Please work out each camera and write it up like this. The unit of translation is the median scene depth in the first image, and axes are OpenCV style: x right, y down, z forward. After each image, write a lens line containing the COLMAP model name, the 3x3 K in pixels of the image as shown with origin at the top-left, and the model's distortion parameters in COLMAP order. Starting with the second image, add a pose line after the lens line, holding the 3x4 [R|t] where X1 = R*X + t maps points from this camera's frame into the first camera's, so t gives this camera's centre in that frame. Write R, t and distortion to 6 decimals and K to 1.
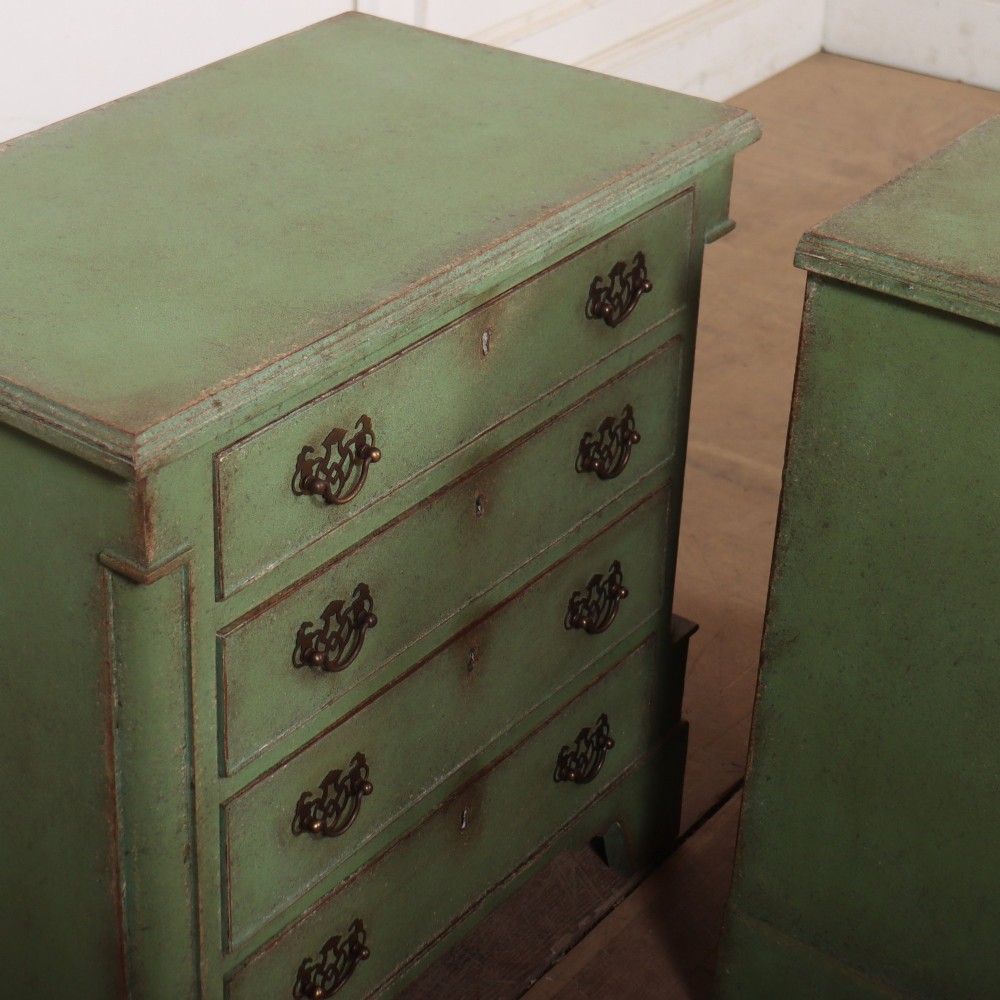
lens RADIAL K [[2247.0, 0, 409.6], [0, 2247.0, 255.0], [0, 0, 1]] dist [-0.159962, 0.201724]
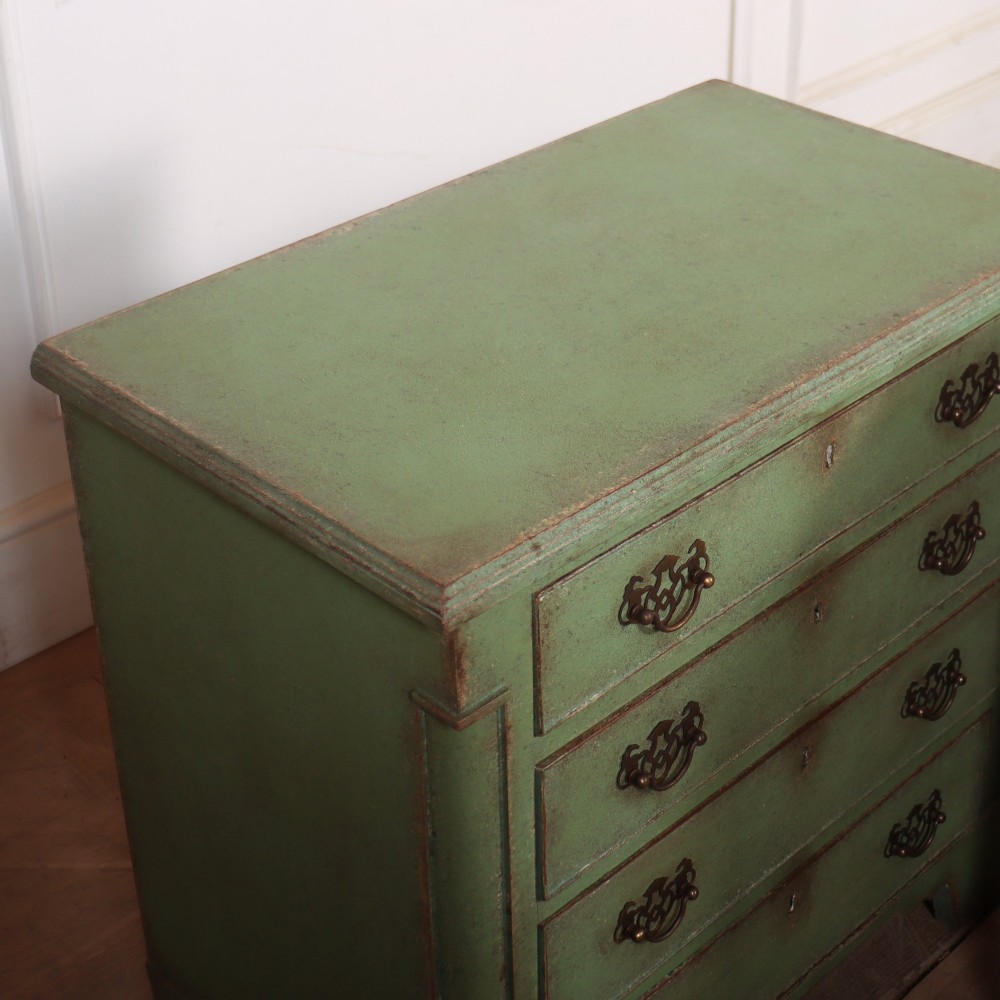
lens RADIAL K [[1929.0, 0, 695.0], [0, 1929.0, 366.9], [0, 0, 1]] dist [-0.145851, 0.232565]
pose [[0.998109, 0.037233, -0.048904, 0.015503], [-0.033016, 0.995888, 0.084365, -0.069367], [0.051844, -0.082590, 0.995234, 0.176104]]
